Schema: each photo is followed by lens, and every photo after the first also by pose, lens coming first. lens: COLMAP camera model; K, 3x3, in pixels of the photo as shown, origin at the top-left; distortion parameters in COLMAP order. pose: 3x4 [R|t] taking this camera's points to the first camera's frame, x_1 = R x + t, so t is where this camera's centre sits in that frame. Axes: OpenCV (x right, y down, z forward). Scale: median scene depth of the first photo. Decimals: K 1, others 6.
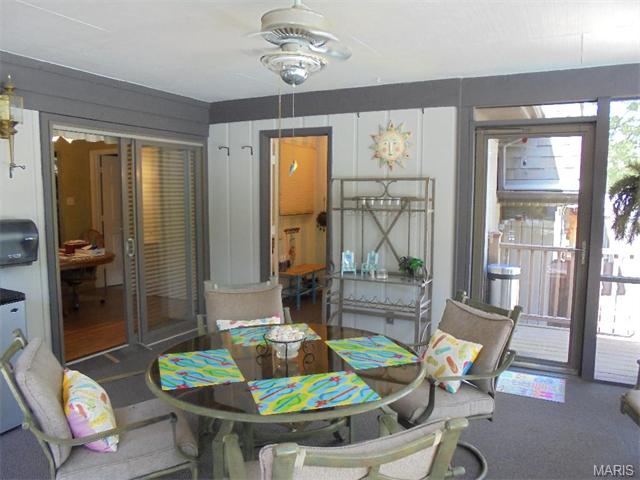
lens RADIAL K [[503.5, 0, 320.9], [0, 503.5, 240.6], [0, 0, 1]] dist [-0.009325, -0.003601]
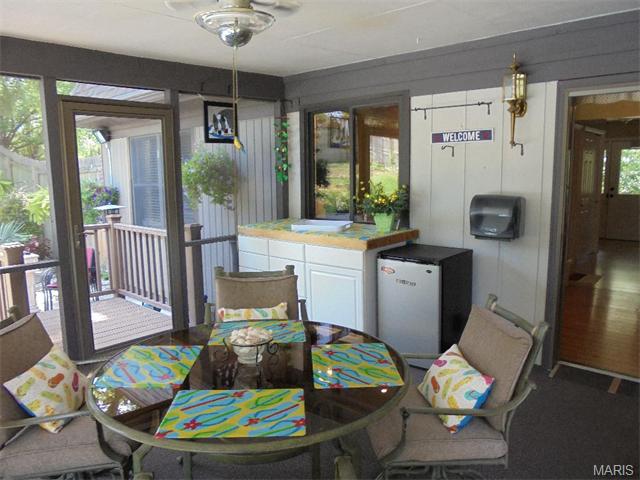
lens RADIAL K [[503.5, 0, 320.1], [0, 503.5, 239.2], [0, 0, 1]] dist [-0.009325, -0.003601]
pose [[0.332456, -0.153160, 0.930599, -0.838951], [0.121309, 0.985473, 0.118854, -0.073634], [-0.935284, 0.073376, 0.346206, 0.592298]]
